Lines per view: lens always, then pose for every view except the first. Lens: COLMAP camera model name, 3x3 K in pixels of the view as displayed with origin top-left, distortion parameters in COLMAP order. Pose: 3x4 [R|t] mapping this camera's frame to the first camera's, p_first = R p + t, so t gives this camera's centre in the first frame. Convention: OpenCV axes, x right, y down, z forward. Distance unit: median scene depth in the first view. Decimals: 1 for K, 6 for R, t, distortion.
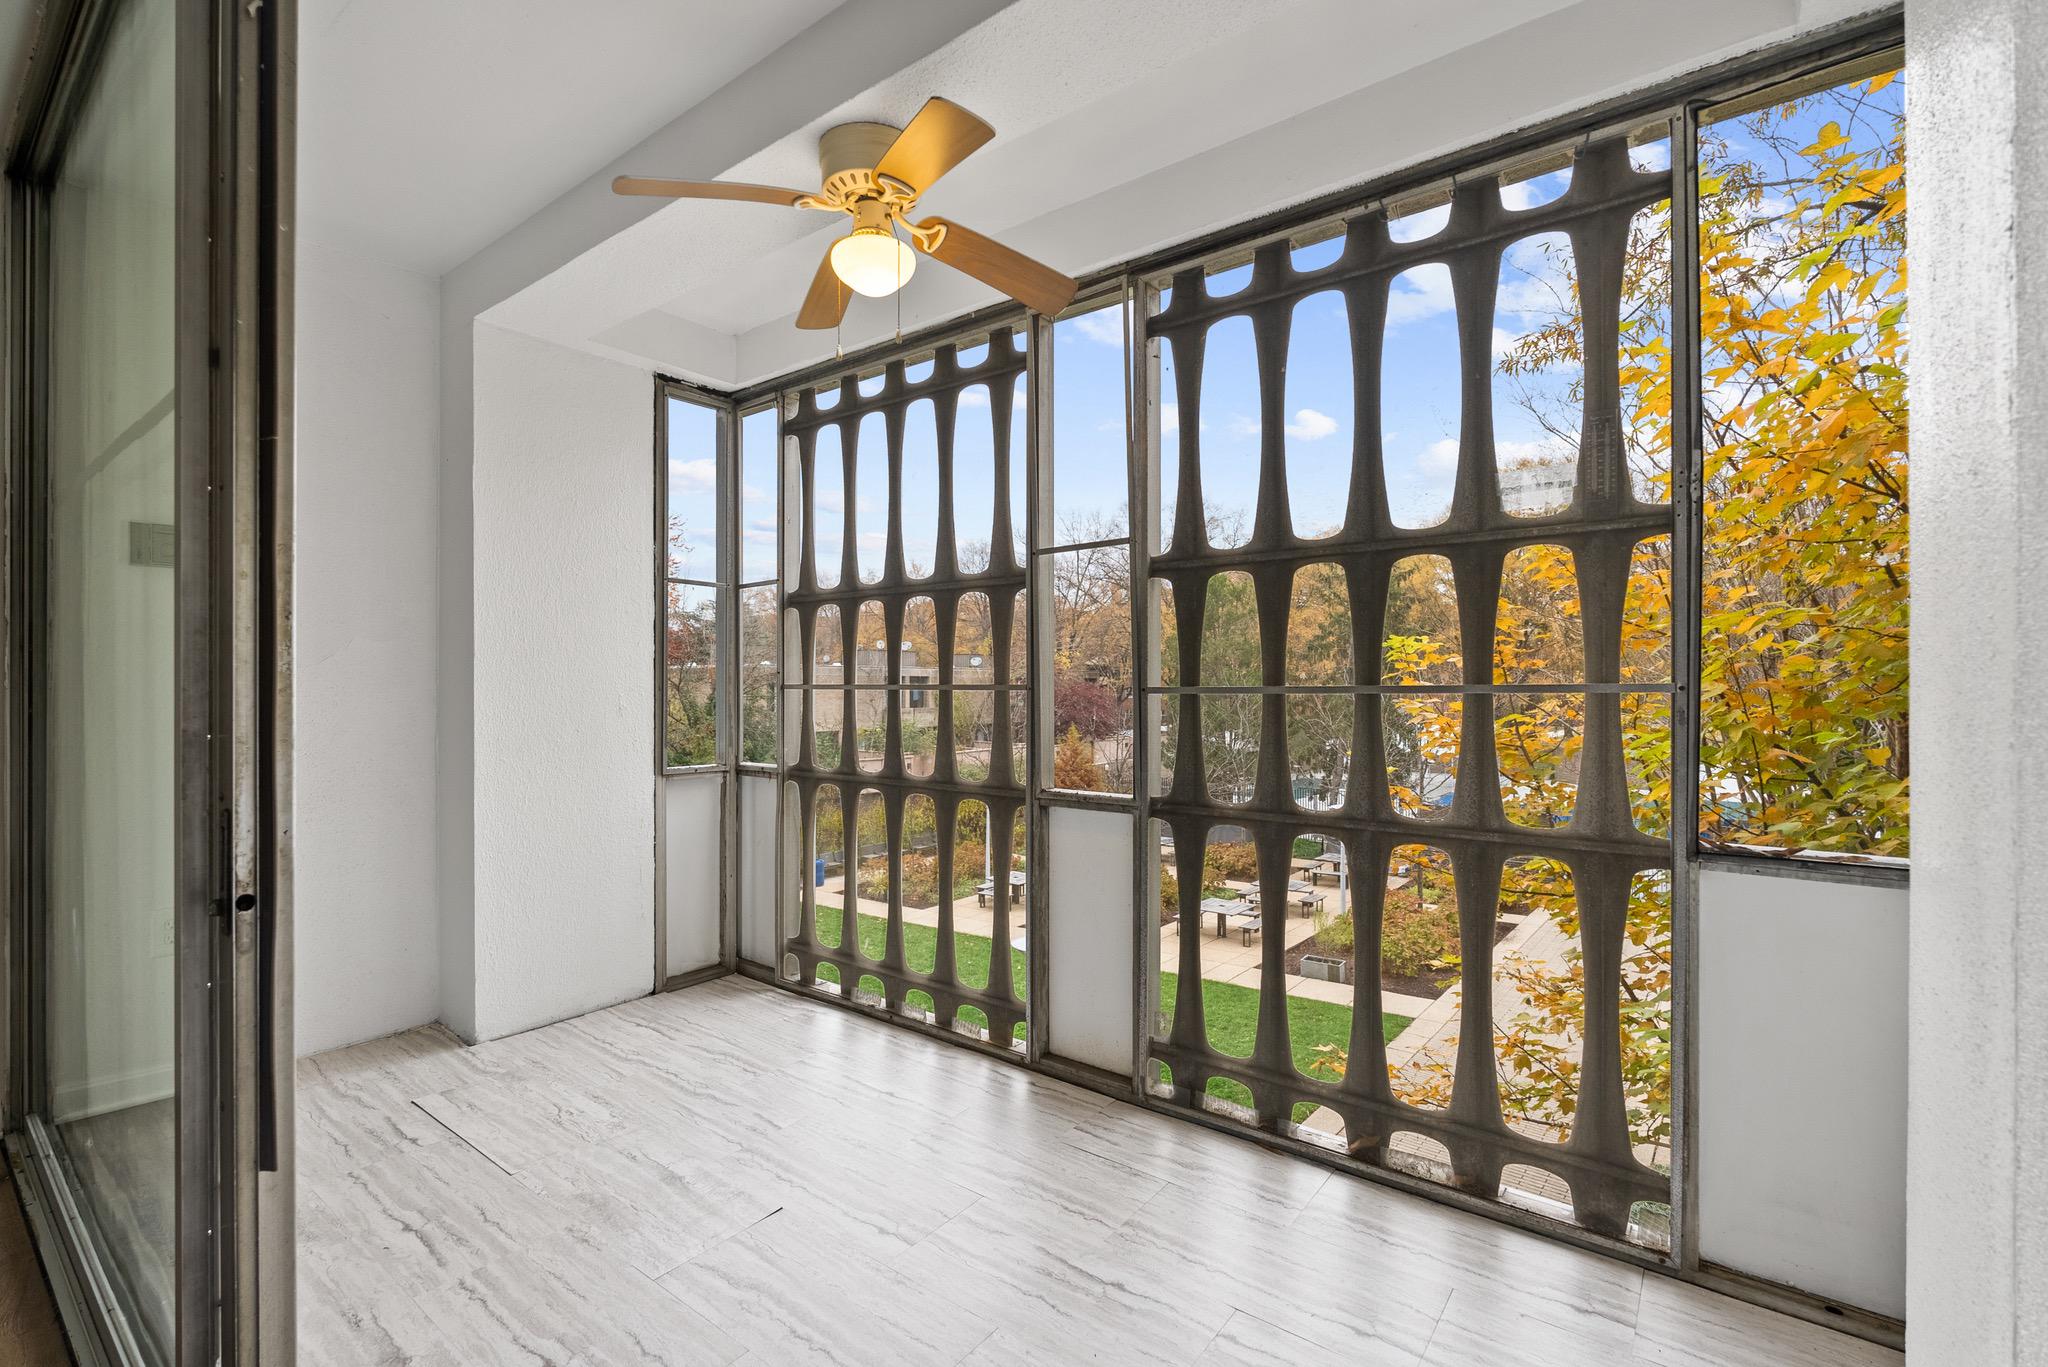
lens RADIAL K [[908.0, 0, 1028.4], [0, 908.0, 686.5], [0, 0, 1]] dist [-0.004868, 0.000057]
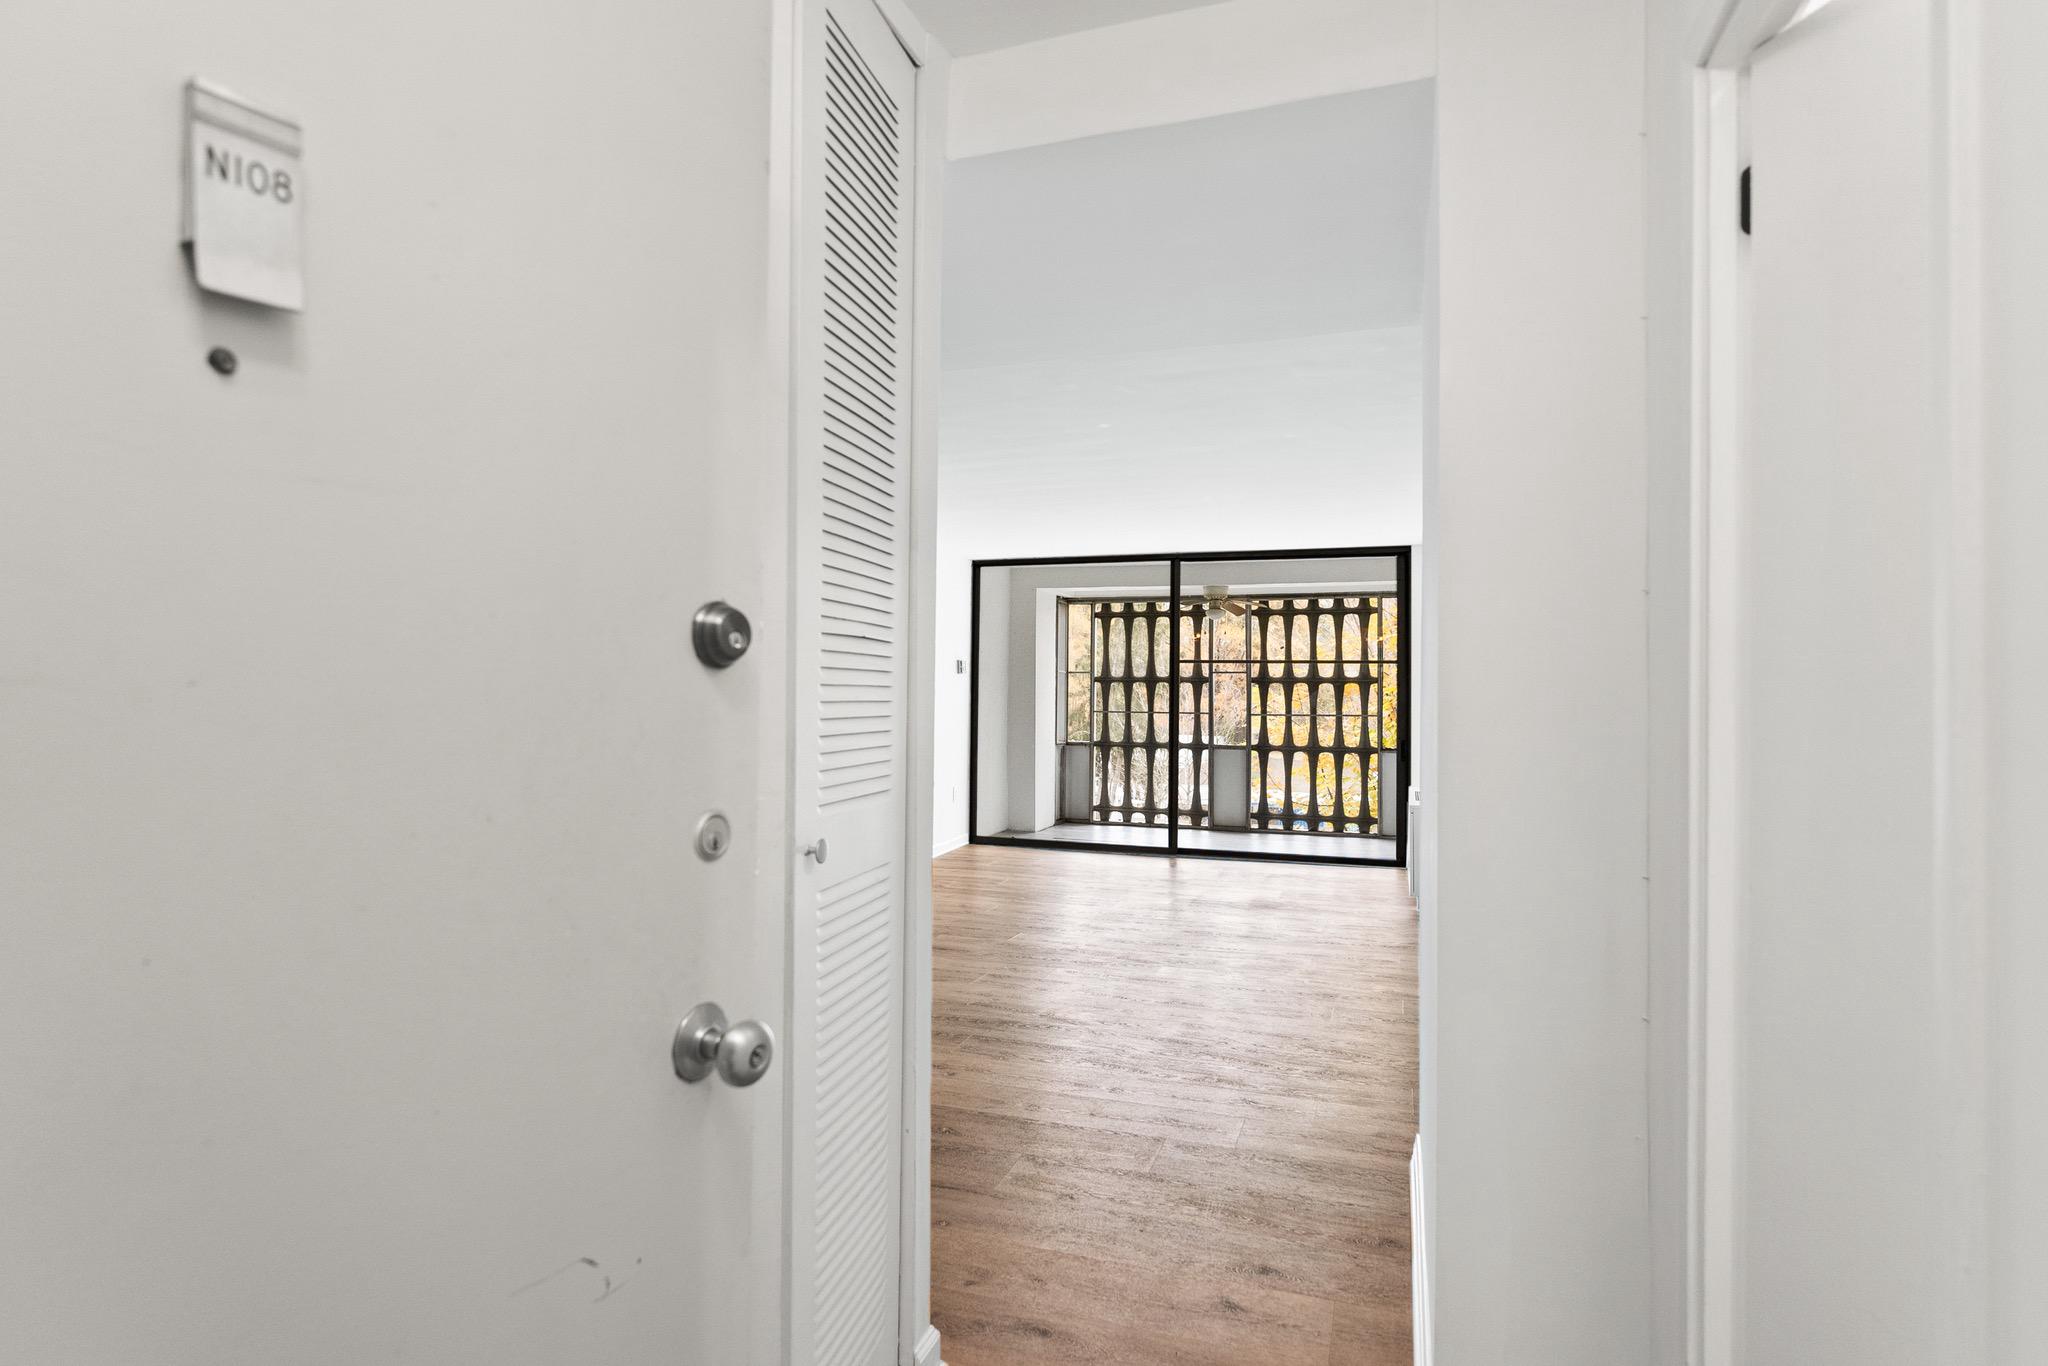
lens RADIAL K [[1056.1, 0, 1034.4], [0, 1056.1, 669.9], [0, 0, 1]] dist [-0.001325, -0.000067]
pose [[0.949872, 0.013760, 0.312335, -1.772162], [-0.007362, 0.999738, -0.021654, -0.067446], [-0.312552, 0.018269, 0.949725, -2.401152]]
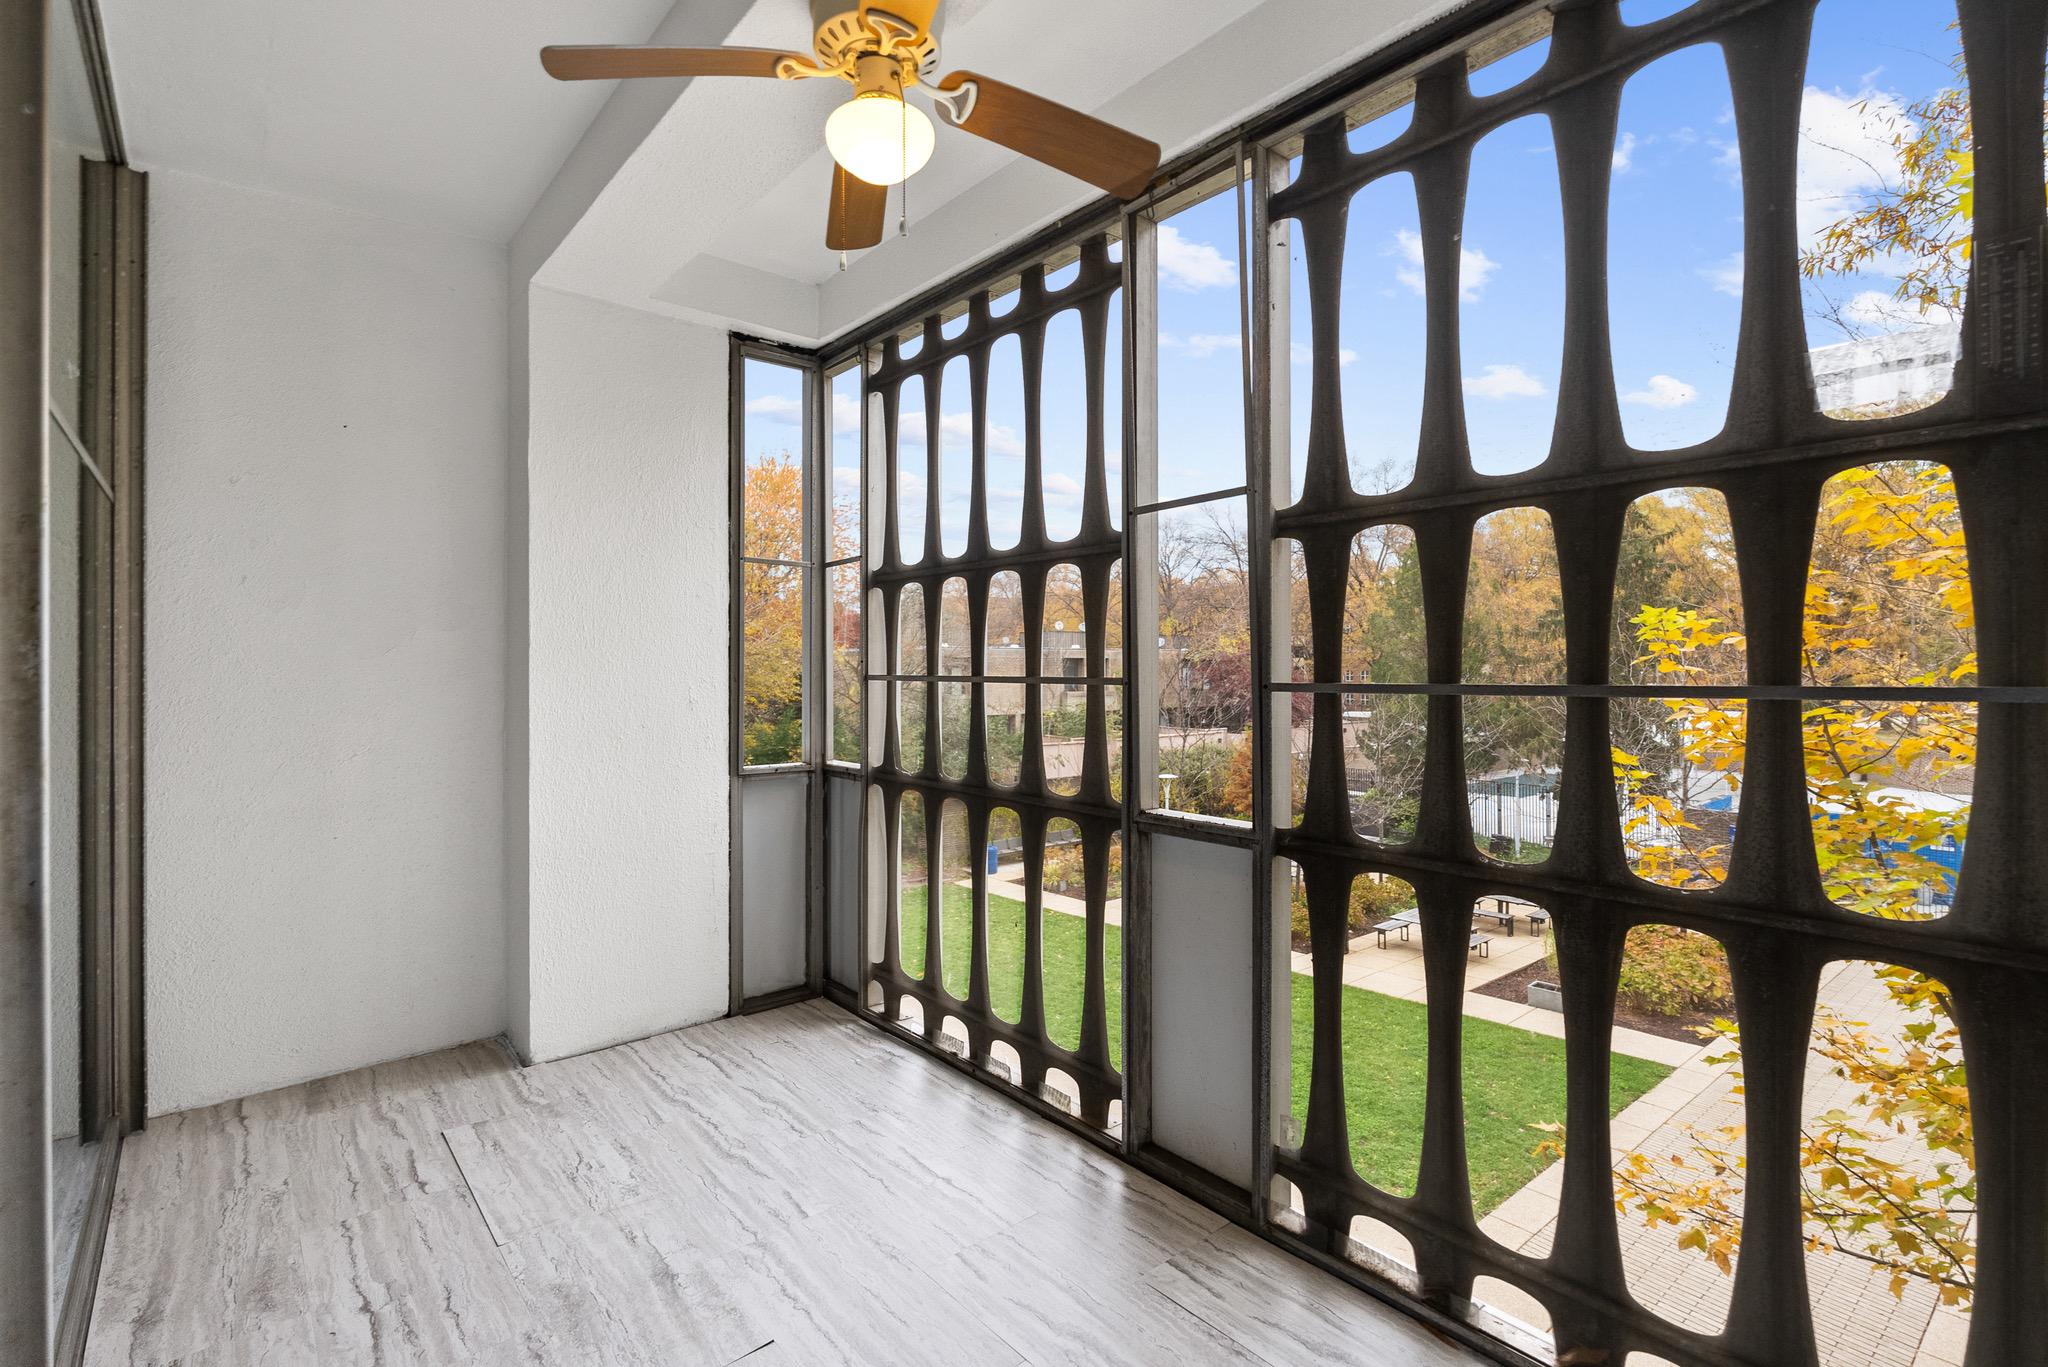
lens RADIAL K [[941.9, 0, 1016.0], [0, 941.9, 666.6], [0, 0, 1]] dist [-0.003823, 0.000774]
pose [[0.978095, -0.001232, -0.208153, 0.077811], [0.000782, 0.999997, -0.002244, -0.010225], [0.208156, 0.002032, 0.978094, 0.168982]]
